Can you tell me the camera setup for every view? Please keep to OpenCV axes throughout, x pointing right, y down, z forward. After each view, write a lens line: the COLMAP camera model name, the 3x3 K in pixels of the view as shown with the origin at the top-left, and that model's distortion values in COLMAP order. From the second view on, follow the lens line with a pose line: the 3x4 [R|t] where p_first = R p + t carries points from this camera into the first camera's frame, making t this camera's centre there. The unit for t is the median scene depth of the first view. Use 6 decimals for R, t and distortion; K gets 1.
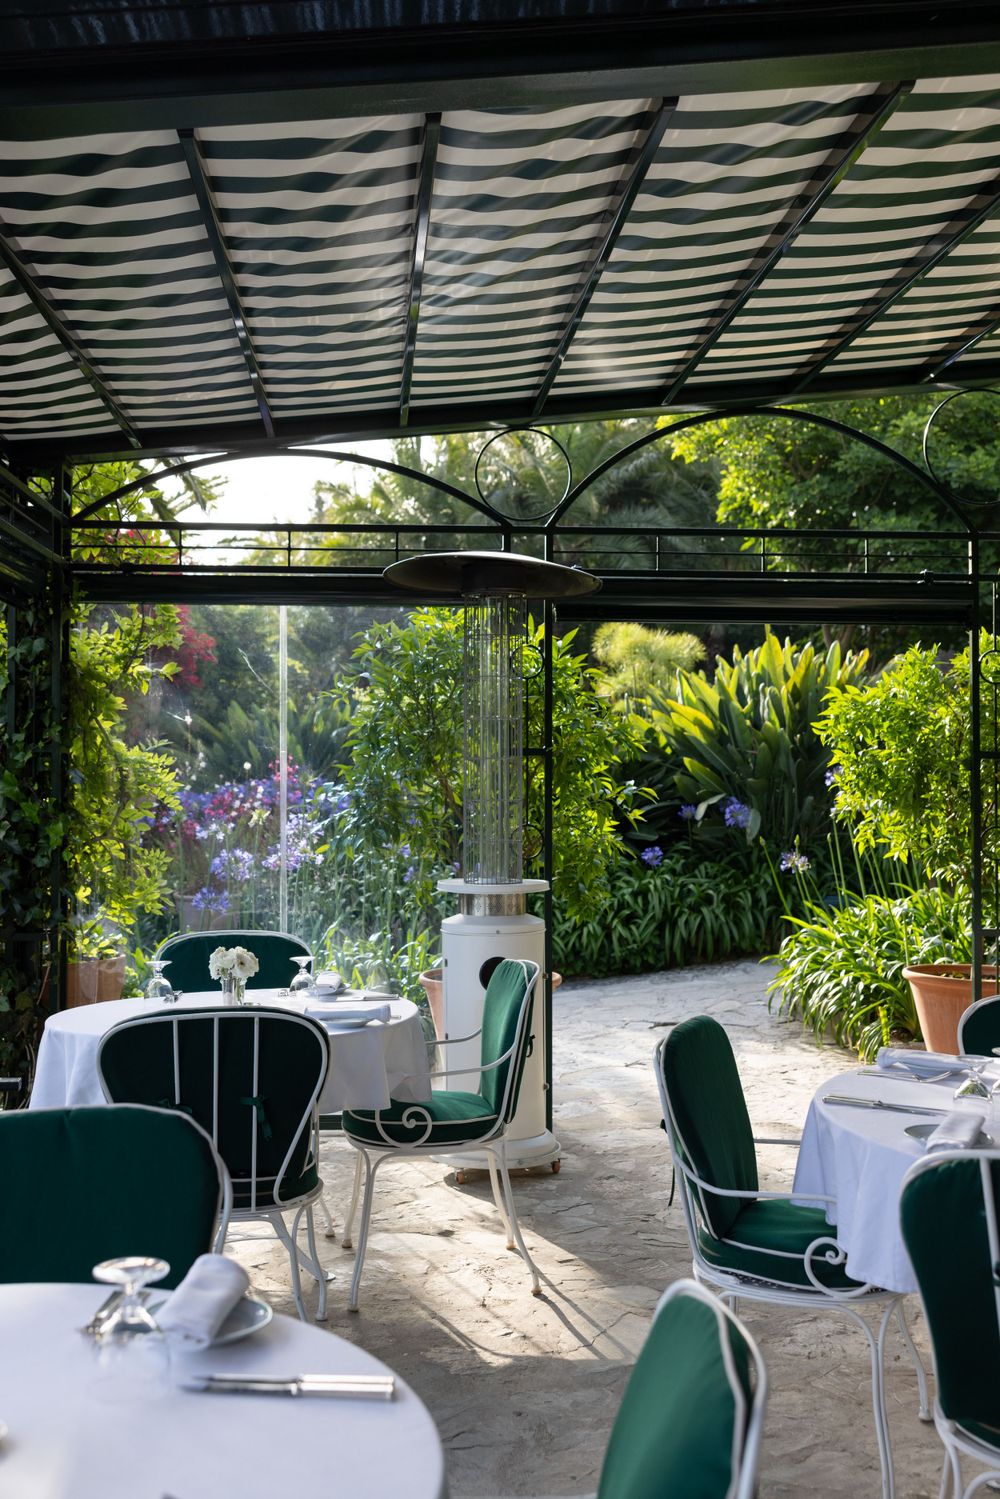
lens RADIAL K [[1641.1, 0, 499.7], [0, 1641.1, 693.2], [0, 0, 1]] dist [-0.084826, -0.002382]
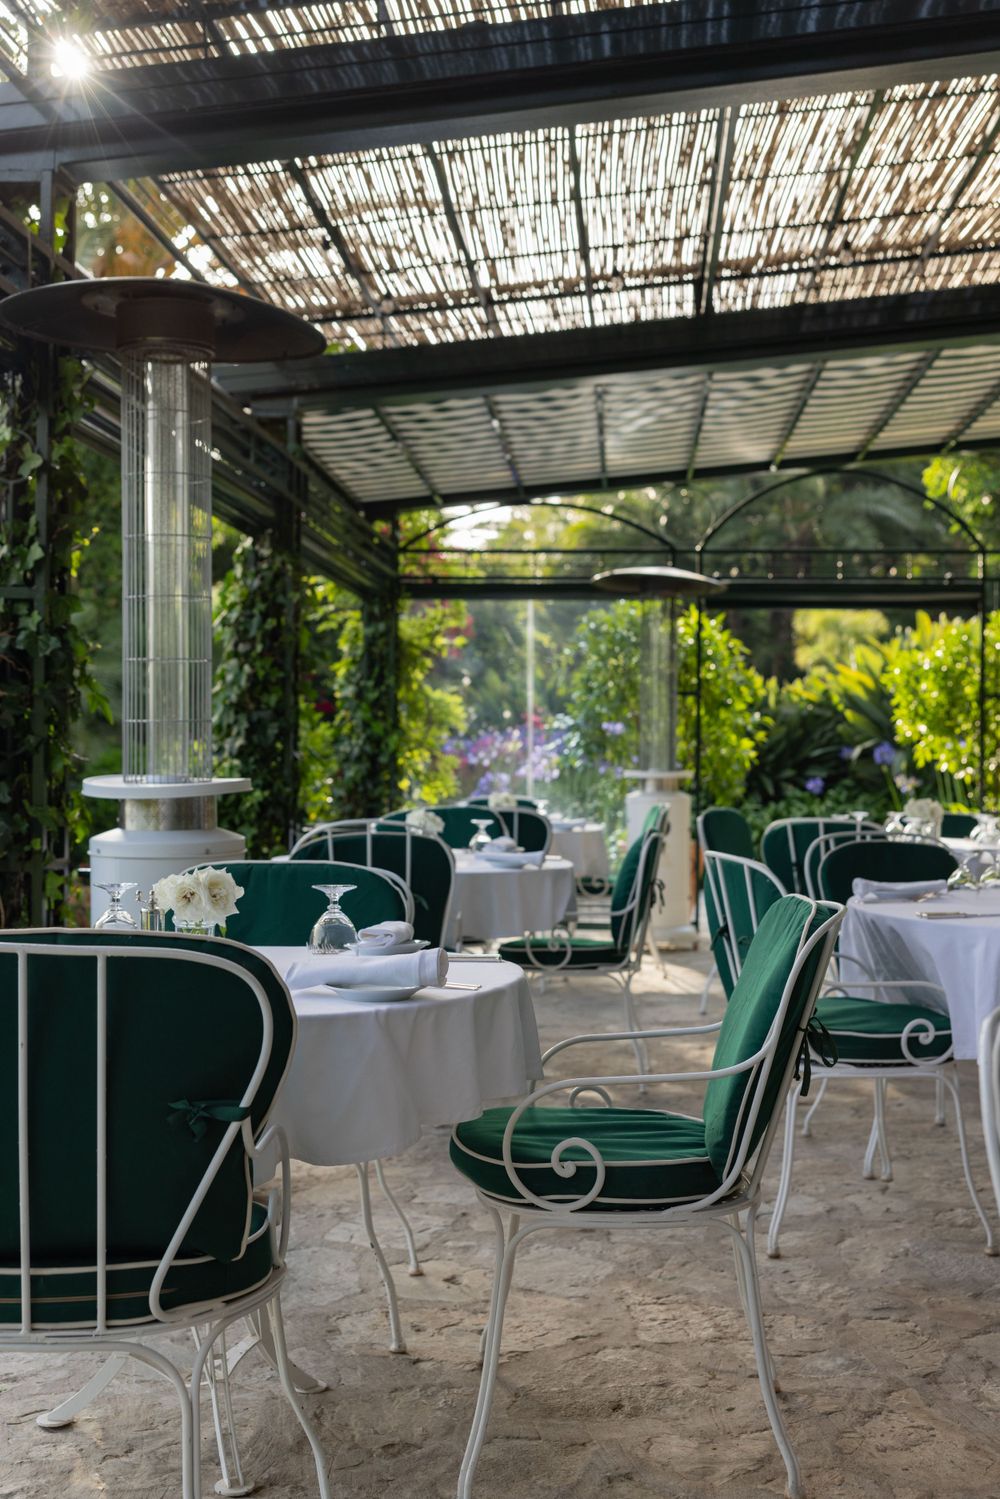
lens RADIAL K [[1761.6, 0, 500.0], [0, 1761.6, 749.5], [0, 0, 1]] dist [-0.003364, -0.001055]
pose [[0.988771, 0.005582, -0.149332, 0.093096], [0.001248, 0.998959, 0.045607, 0.012206], [0.149431, -0.045281, 0.987735, -0.690400]]
